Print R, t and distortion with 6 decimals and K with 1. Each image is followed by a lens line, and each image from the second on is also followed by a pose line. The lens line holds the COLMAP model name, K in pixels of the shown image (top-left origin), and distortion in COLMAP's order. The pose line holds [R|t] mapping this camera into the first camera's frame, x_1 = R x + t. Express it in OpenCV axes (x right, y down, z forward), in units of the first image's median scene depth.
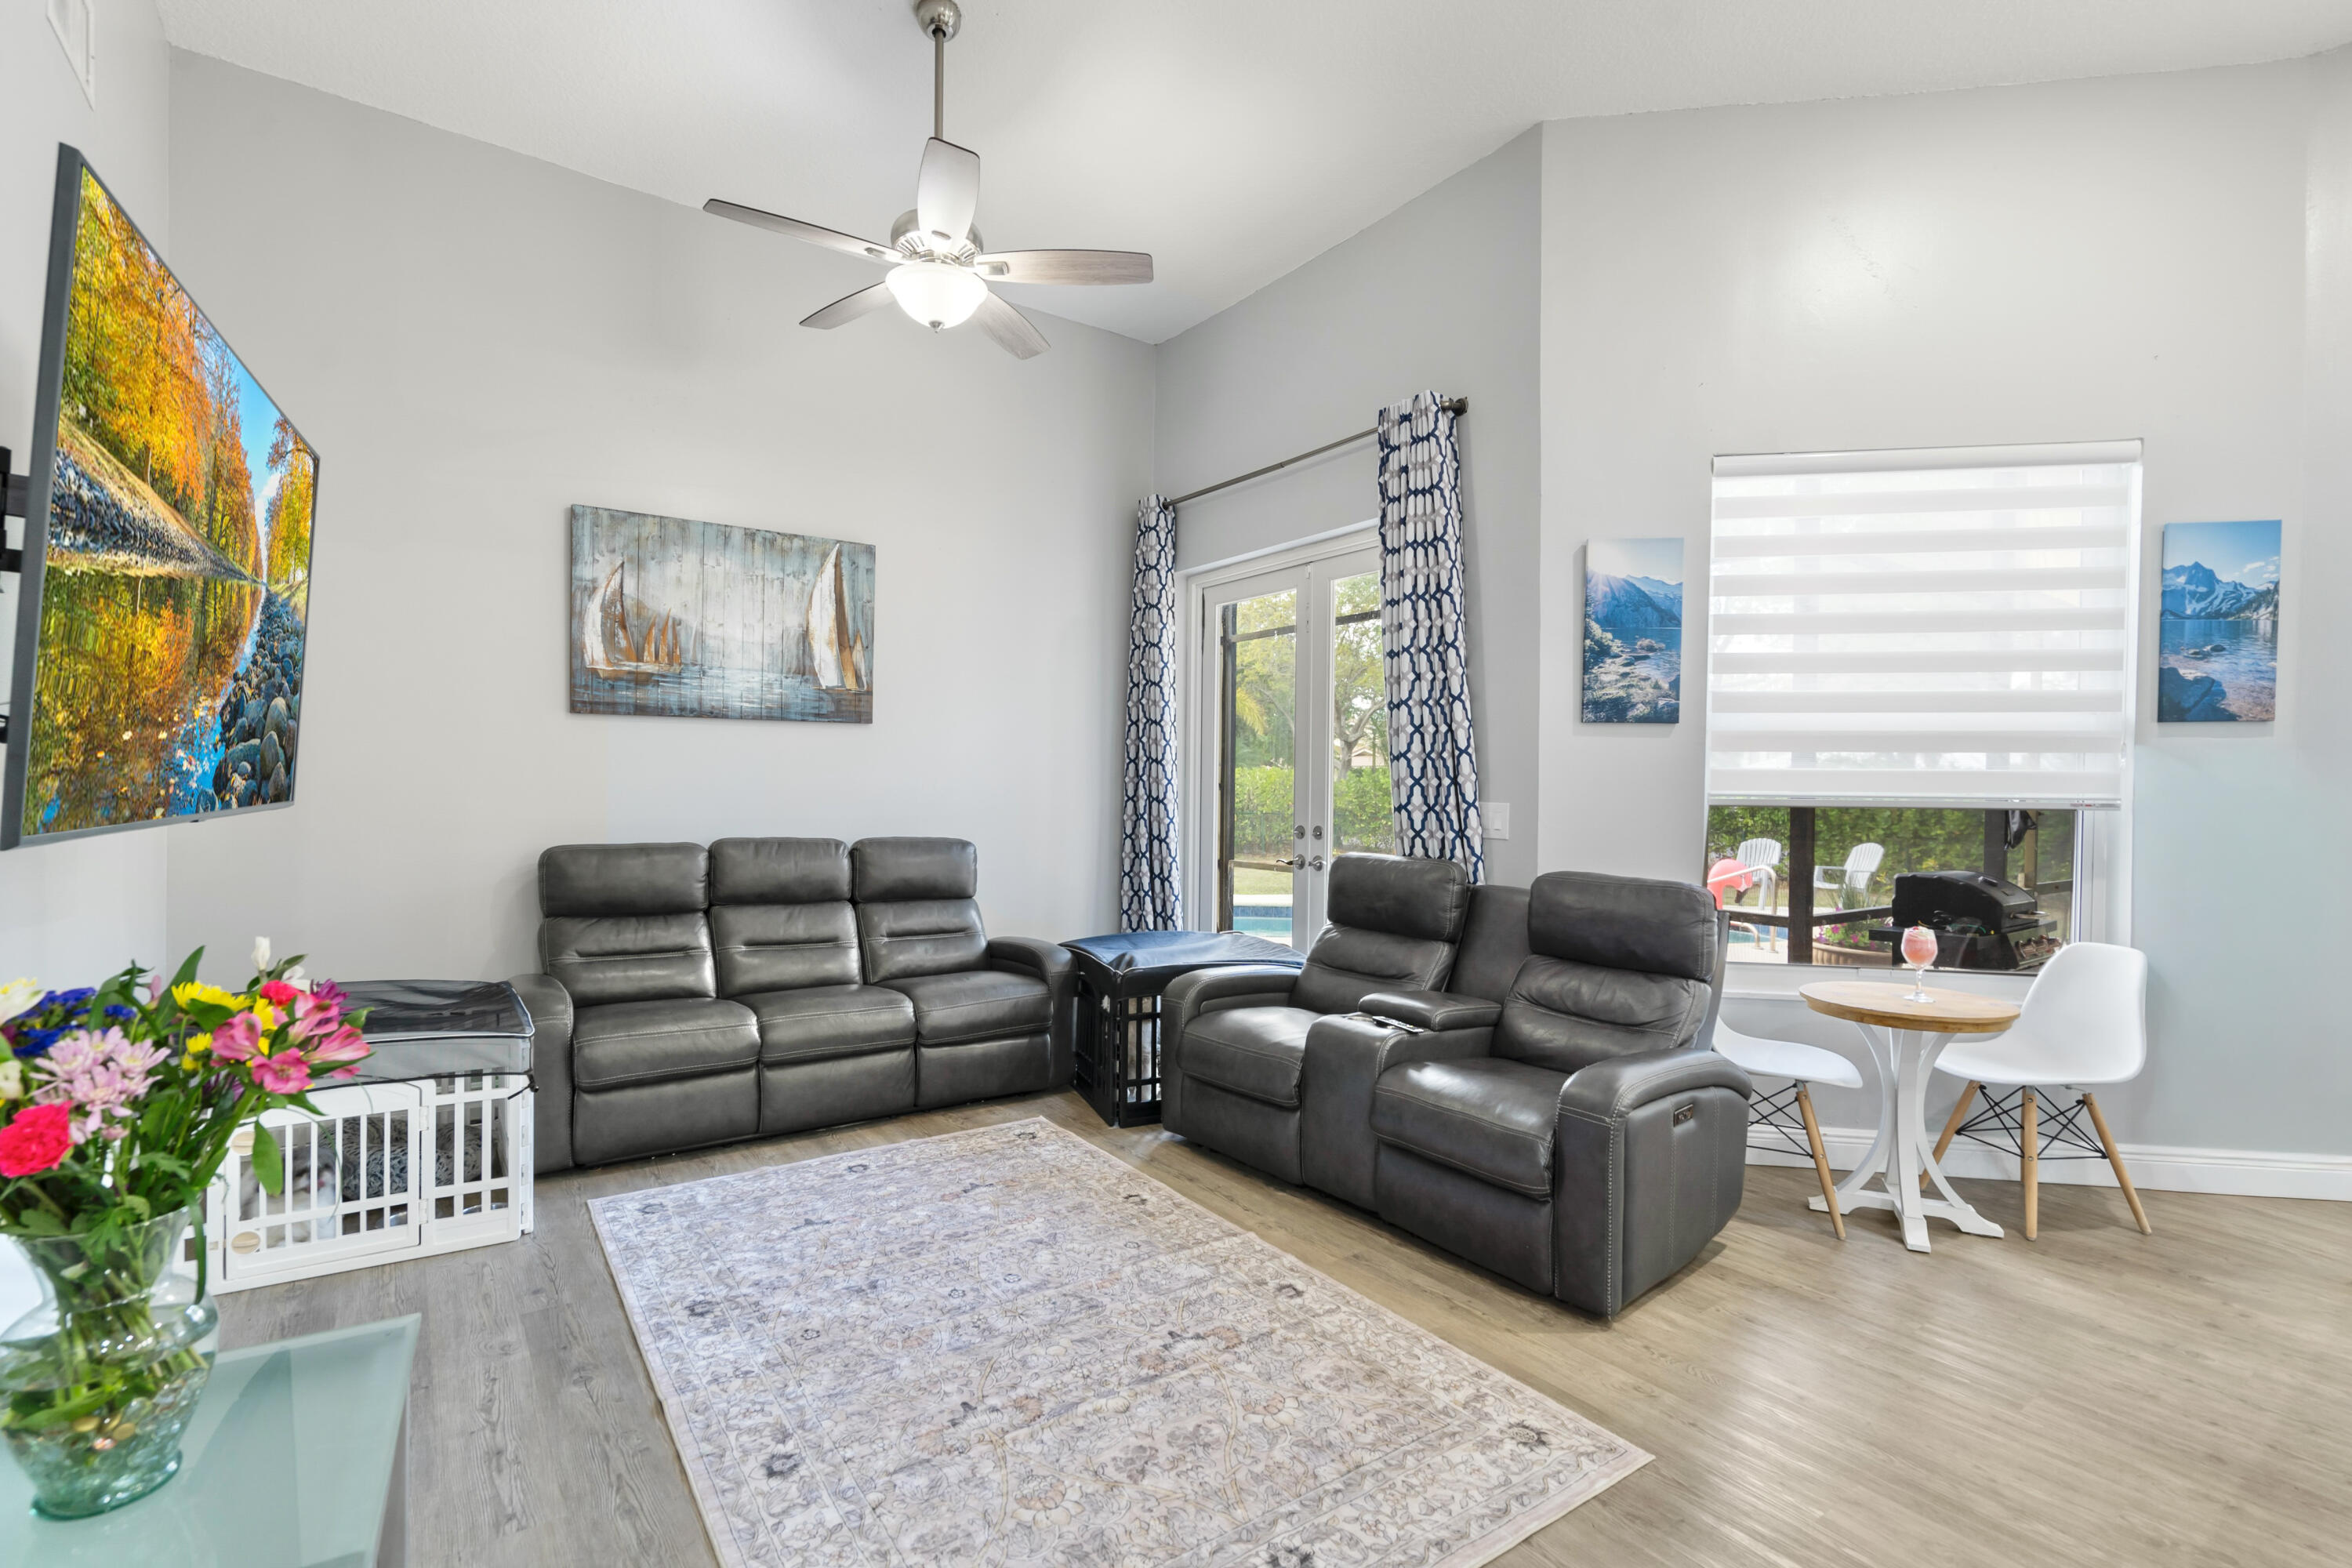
lens RADIAL K [[1075.1, 0, 1157.6], [0, 1075.1, 792.2], [0, 0, 1]] dist [-0.006090, -0.000221]
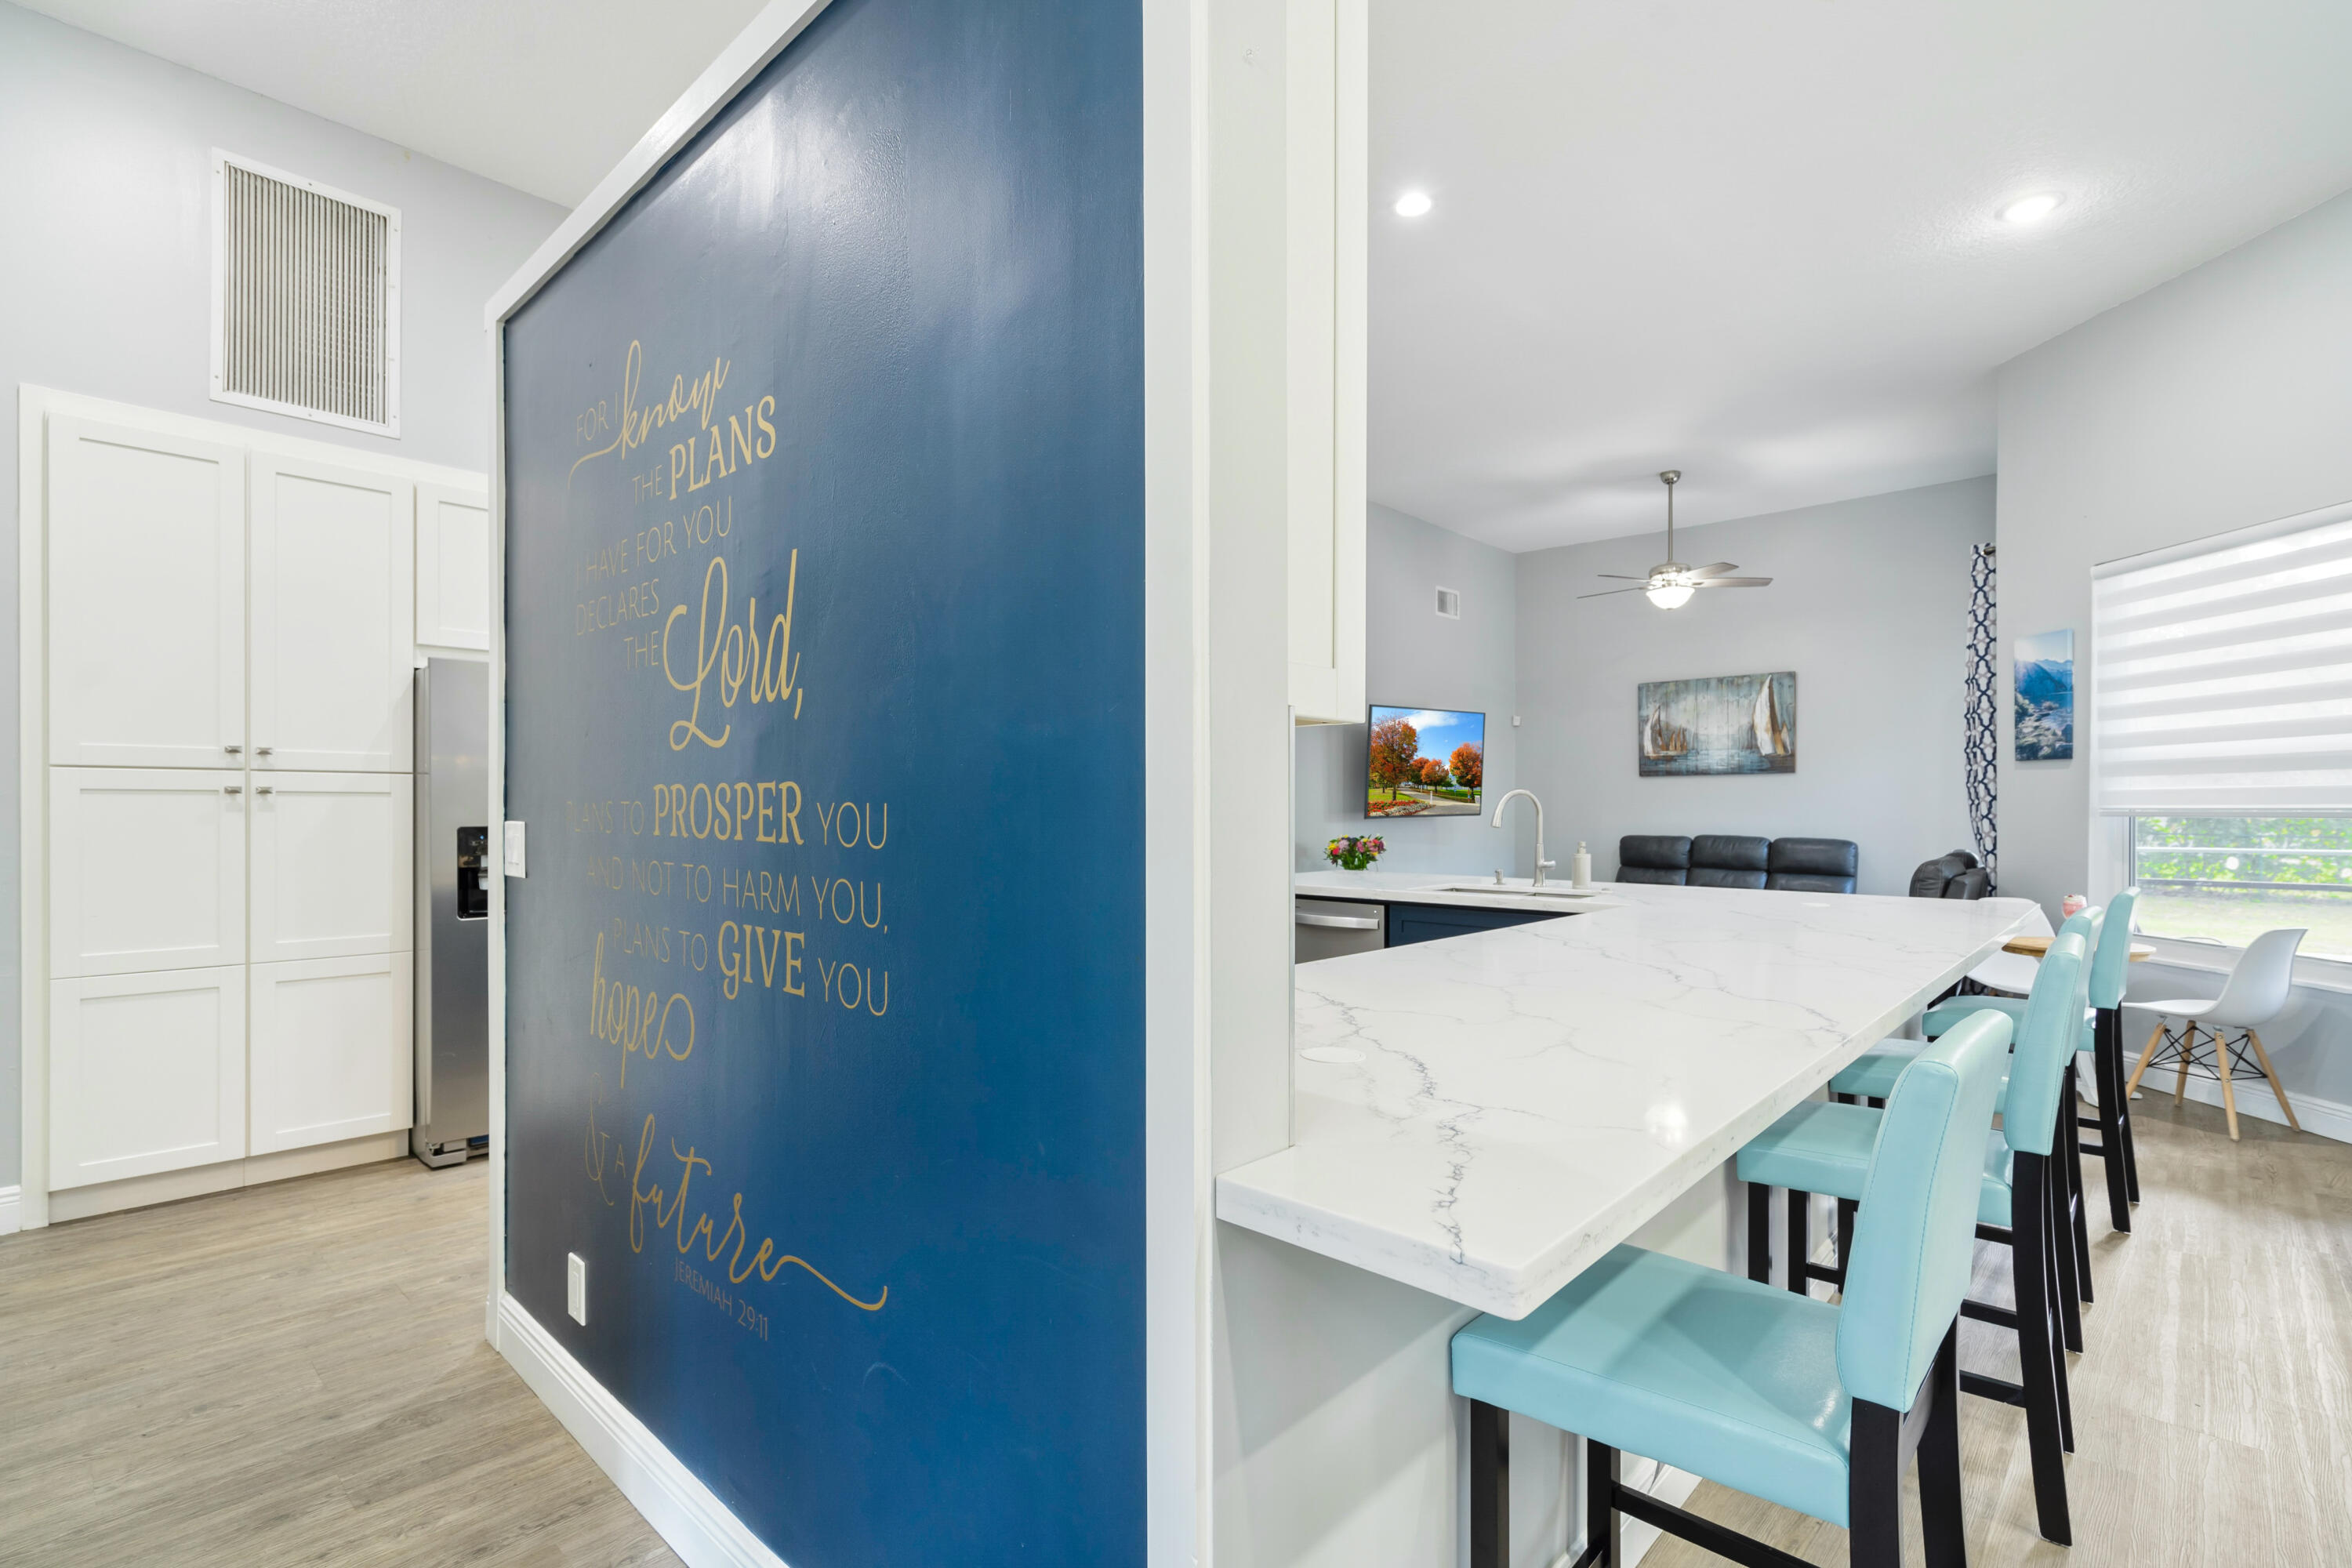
lens RADIAL K [[1092.0, 0, 1168.9], [0, 1092.0, 810.8], [0, 0, 1]] dist [0.000267, 0.000593]
pose [[0.199512, -0.007414, -0.979867, 1.548970], [-0.003363, 0.999960, -0.008251, 0.020019], [0.979890, 0.004941, 0.199479, -0.431400]]
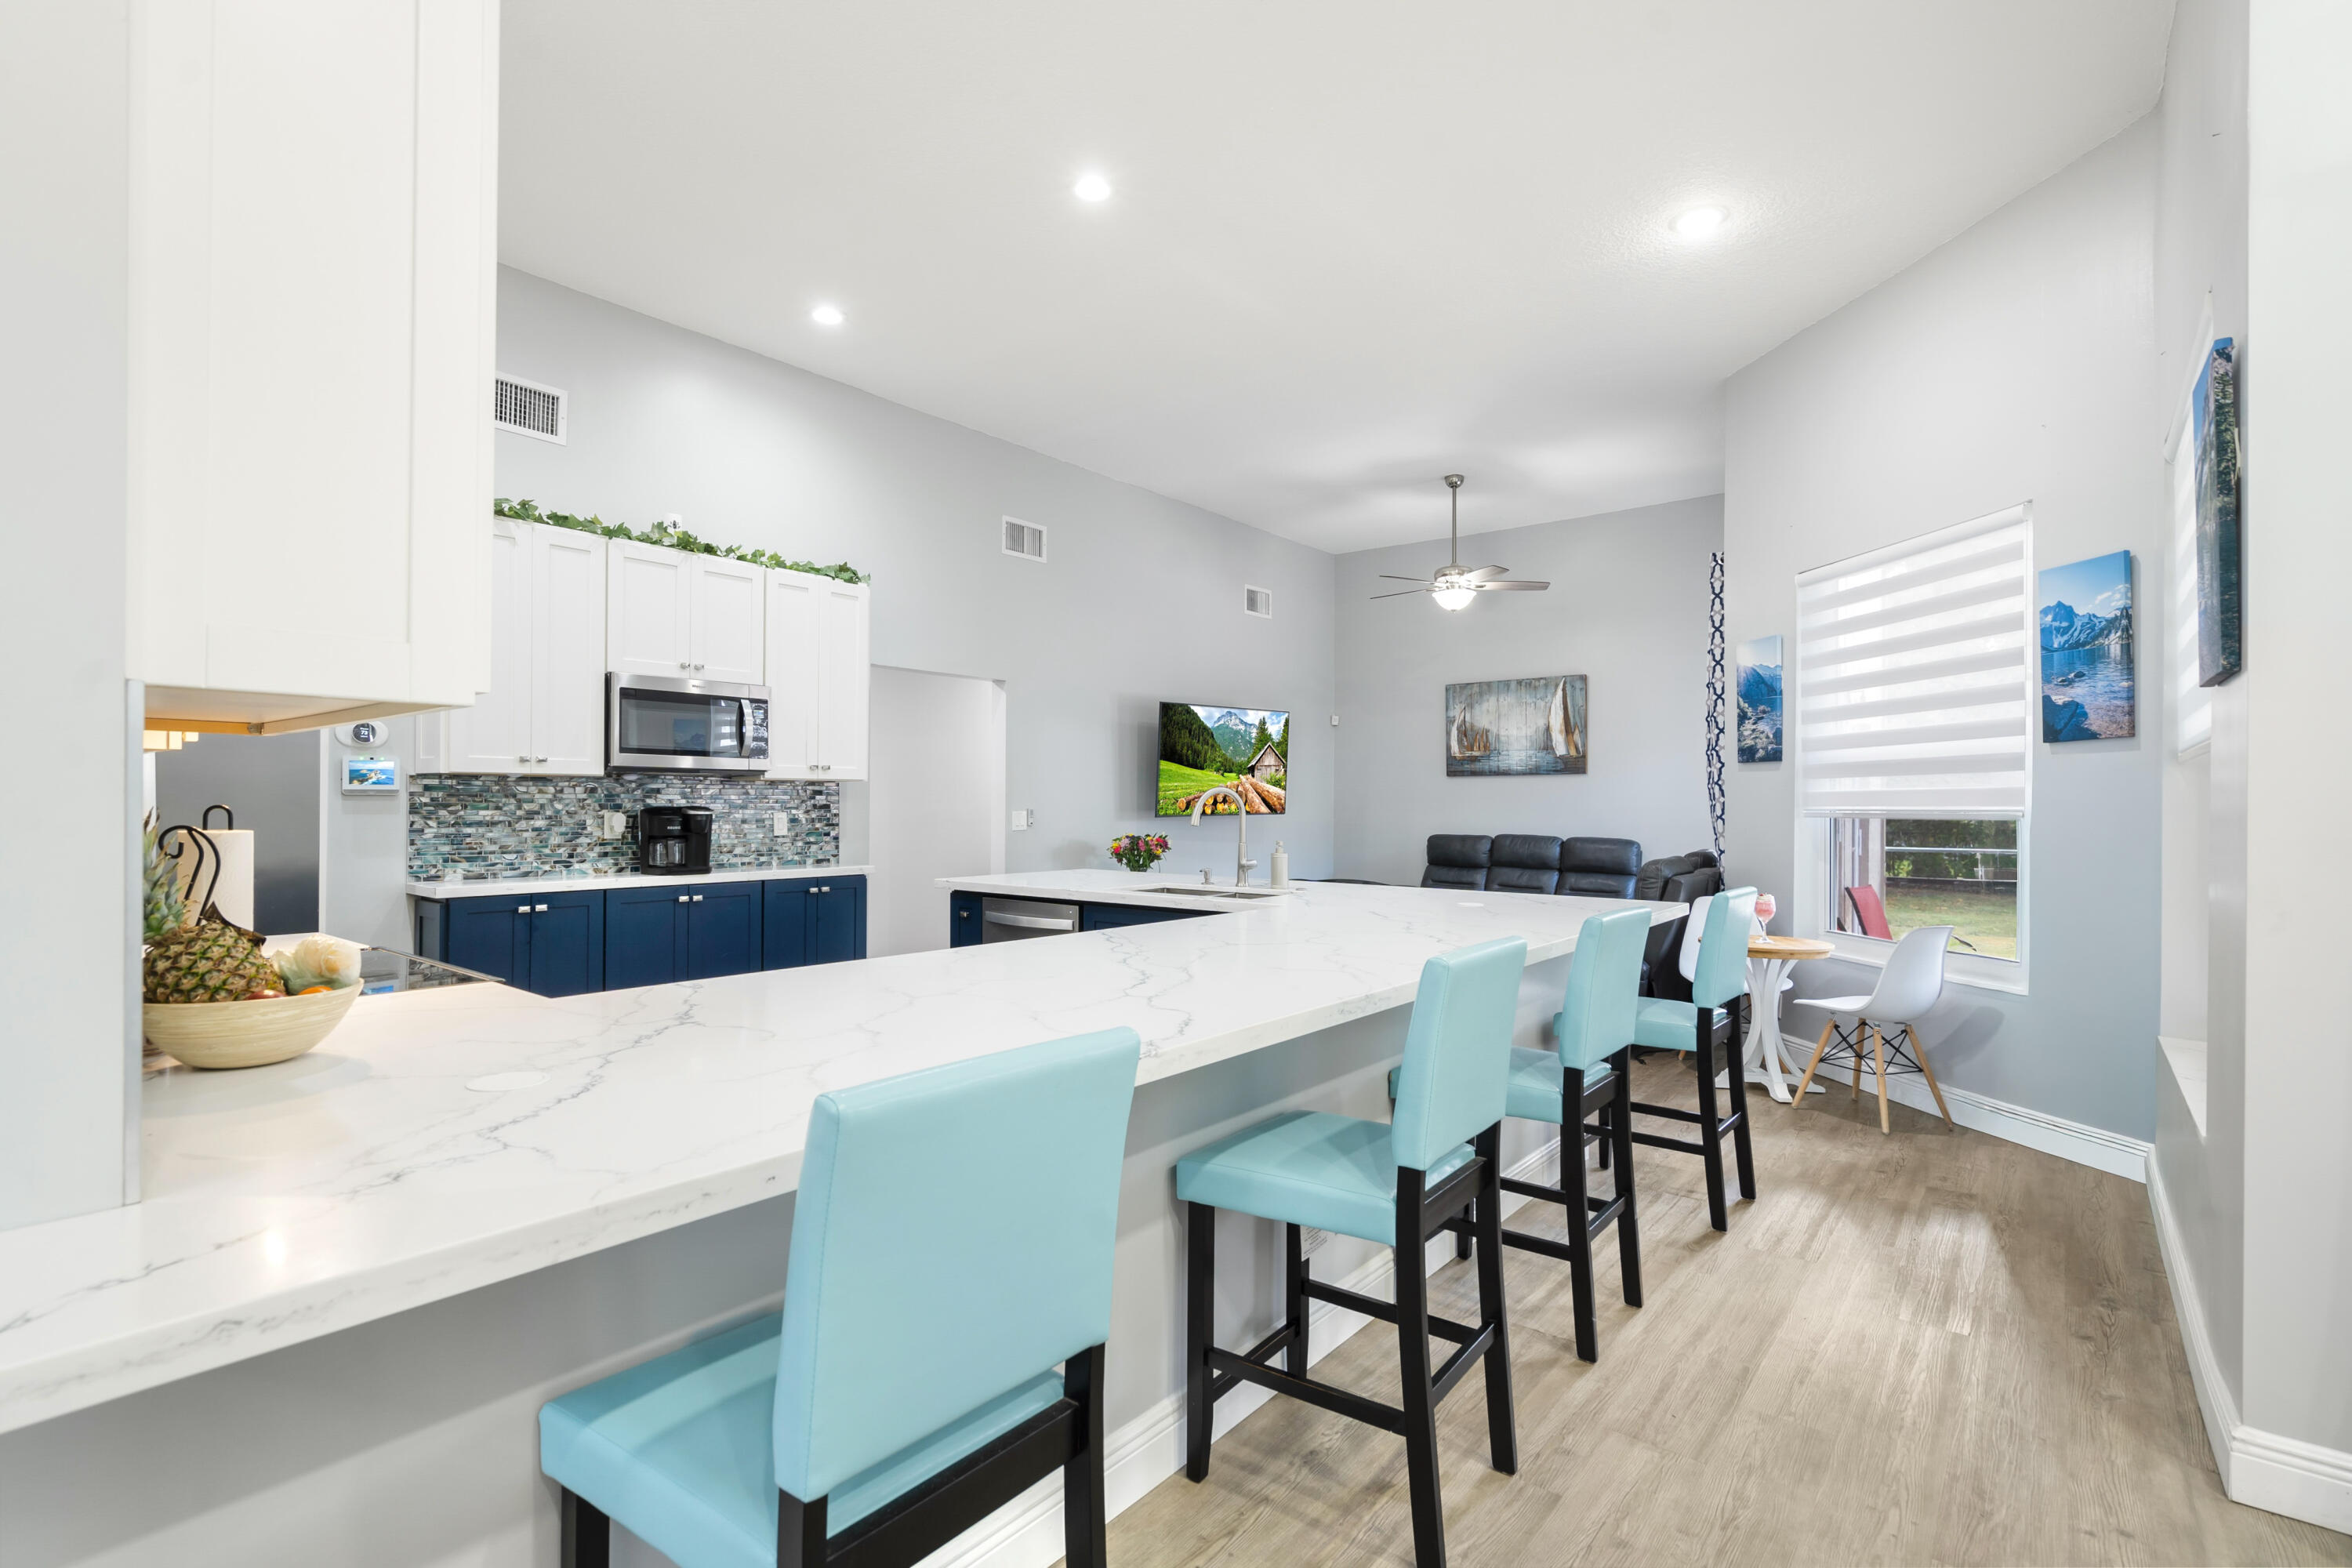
lens RADIAL K [[1087.9, 0, 1172.6], [0, 1087.9, 797.8], [0, 0, 1]] dist [0.001577, 0.000401]
pose [[0.271560, -0.016009, -0.962288, 1.568394], [-0.007300, 0.999799, -0.018693, 0.018873], [0.962394, 0.012101, 0.271389, -0.187501]]
